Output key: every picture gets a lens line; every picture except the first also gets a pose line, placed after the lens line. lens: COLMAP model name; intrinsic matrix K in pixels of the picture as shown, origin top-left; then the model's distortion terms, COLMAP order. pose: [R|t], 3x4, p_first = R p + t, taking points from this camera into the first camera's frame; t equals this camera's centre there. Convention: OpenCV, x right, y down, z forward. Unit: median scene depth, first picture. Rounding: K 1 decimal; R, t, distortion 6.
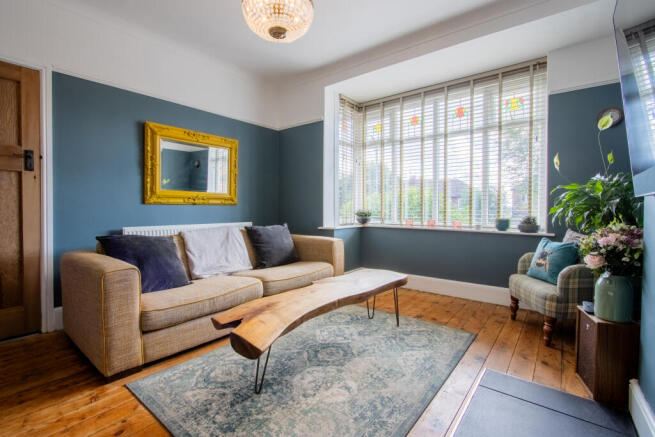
lens RADIAL K [[303.7, 0, 324.0], [0, 303.7, 214.5], [0, 0, 1]] dist [-0.001293, -0.000227]
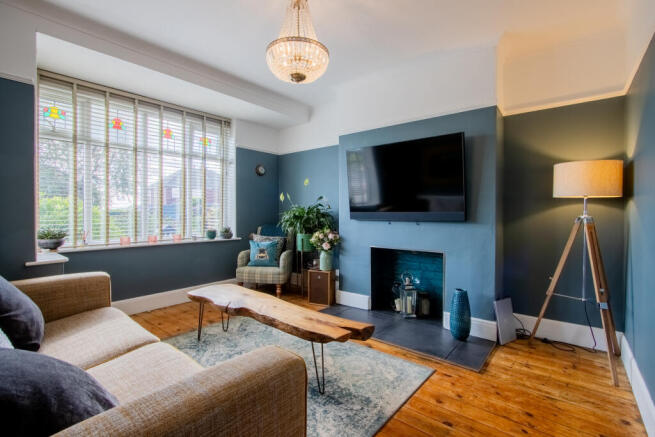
lens RADIAL K [[303.7, 0, 324.0], [0, 303.7, 214.5], [0, 0, 1]] dist [-0.001293, -0.000227]
pose [[0.003268, -0.009363, 0.999951, -0.893059], [0.019525, 0.999766, 0.009298, -0.068761], [-0.999804, 0.019493, 0.003450, 0.635517]]
